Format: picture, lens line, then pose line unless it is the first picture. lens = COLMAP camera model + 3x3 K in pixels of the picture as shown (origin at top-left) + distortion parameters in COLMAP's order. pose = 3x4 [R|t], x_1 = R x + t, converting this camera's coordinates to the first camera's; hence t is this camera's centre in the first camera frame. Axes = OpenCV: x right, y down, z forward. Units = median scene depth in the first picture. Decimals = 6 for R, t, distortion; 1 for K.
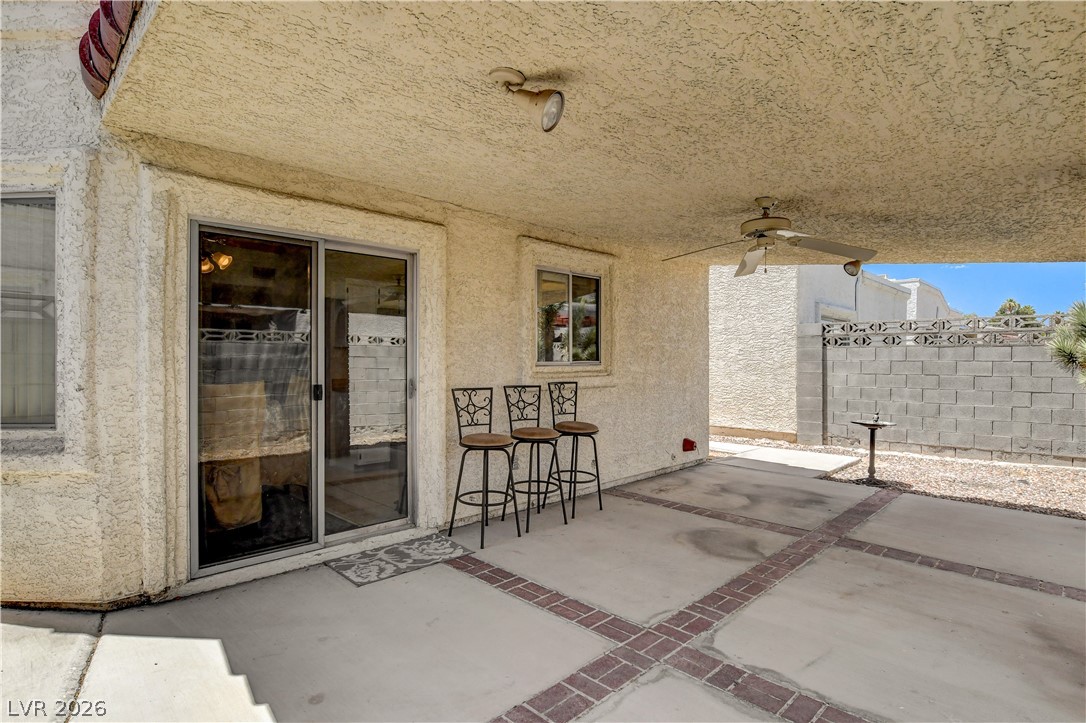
lens RADIAL K [[546.9, 0, 547.1], [0, 546.9, 359.6], [0, 0, 1]] dist [-0.028845, 0.001549]
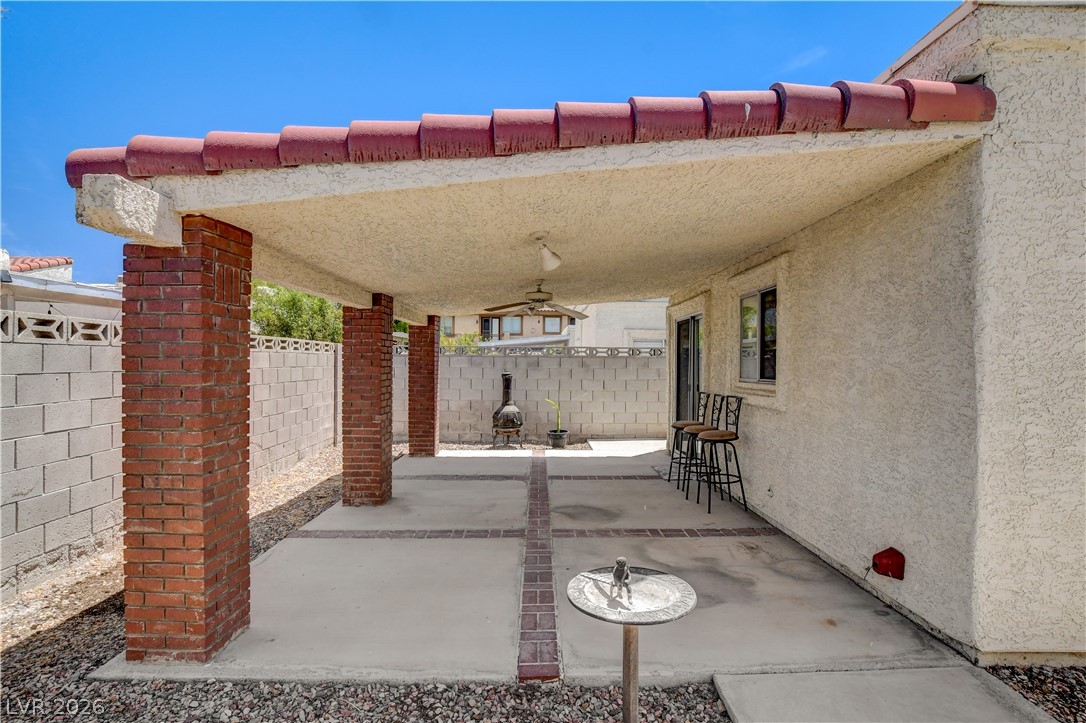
lens RADIAL K [[538.6, 0, 541.9], [0, 538.6, 365.0], [0, 0, 1]] dist [-0.029556, 0.004582]
pose [[-0.695851, -0.004586, -0.718172, 1.153849], [-0.011774, 0.999918, 0.005023, -0.025296], [0.718090, 0.011951, -0.695848, 1.569786]]
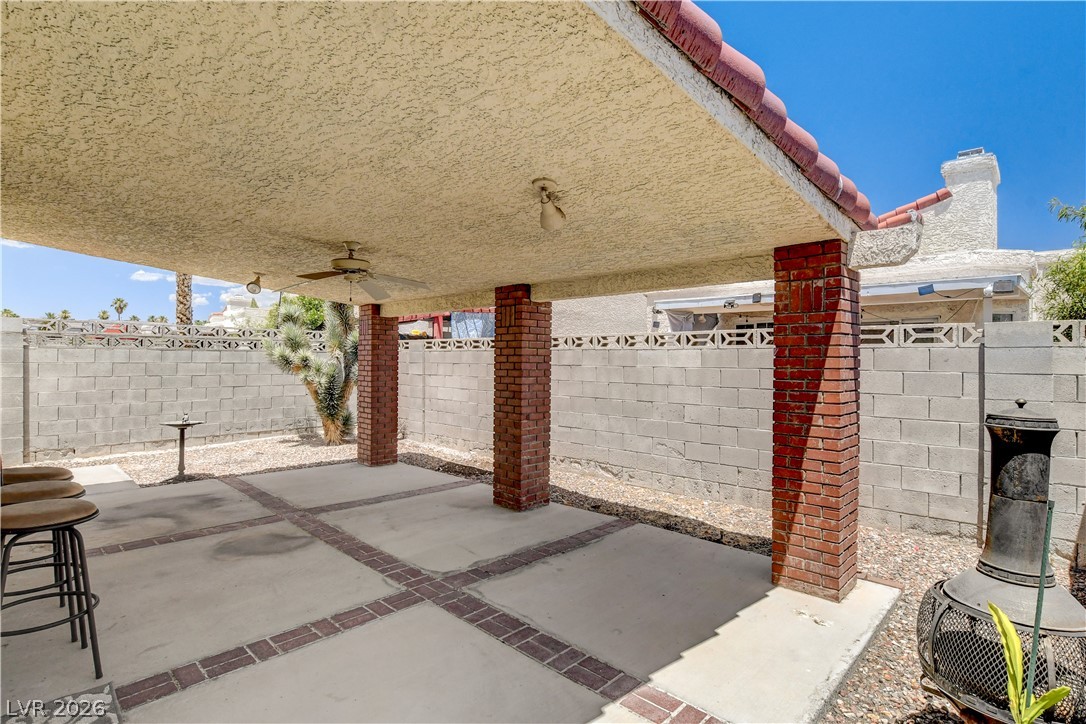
lens RADIAL K [[549.5, 0, 529.7], [0, 549.5, 356.4], [0, 0, 1]] dist [-0.031163, 0.005363]
pose [[-0.005307, 0.000282, 0.999986, -0.624400], [-0.005702, 0.999984, -0.000312, -0.023618], [-0.999970, -0.005704, -0.005305, 0.426330]]
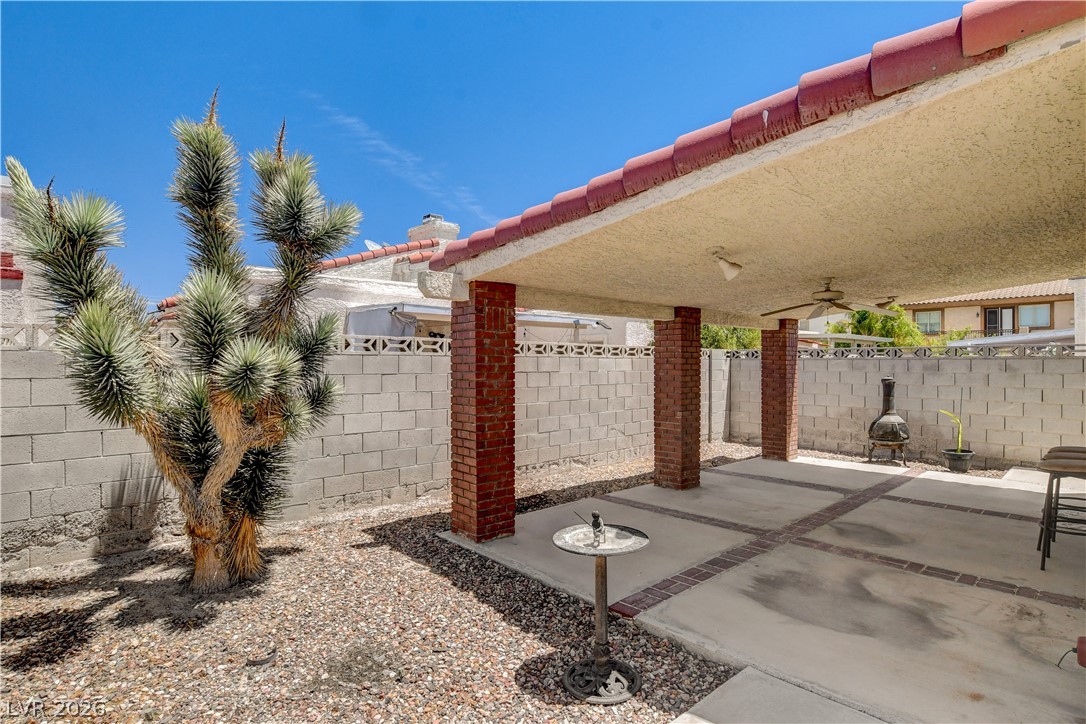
lens RADIAL K [[549.5, 0, 544.3], [0, 549.5, 366.0], [0, 0, 1]] dist [-0.031163, 0.005363]
pose [[-0.998640, -0.004905, 0.051907, 0.829178], [-0.004591, 0.999970, 0.006167, -0.028672], [-0.051935, 0.005920, -0.998633, 1.903710]]
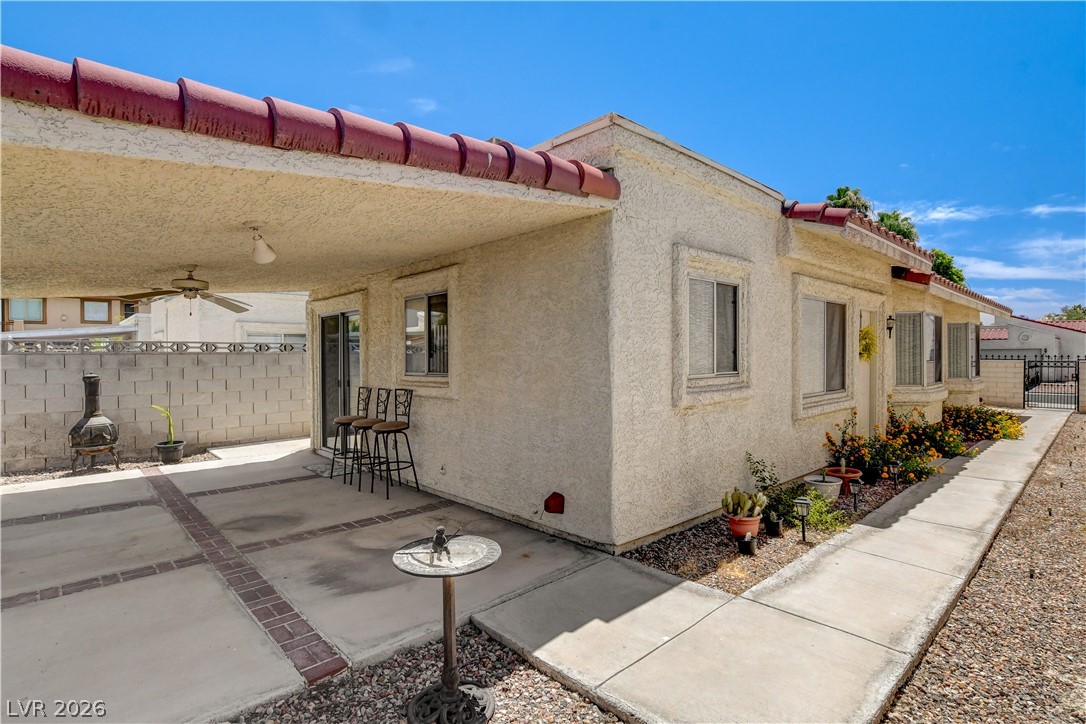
lens RADIAL K [[546.9, 0, 545.4], [0, 546.9, 362.7], [0, 0, 1]] dist [-0.028845, 0.001549]
pose [[-0.028796, 0.008696, -0.999547, 1.310607], [0.002947, 0.999959, 0.008615, -0.029282], [0.999581, -0.002697, -0.028820, 1.434628]]
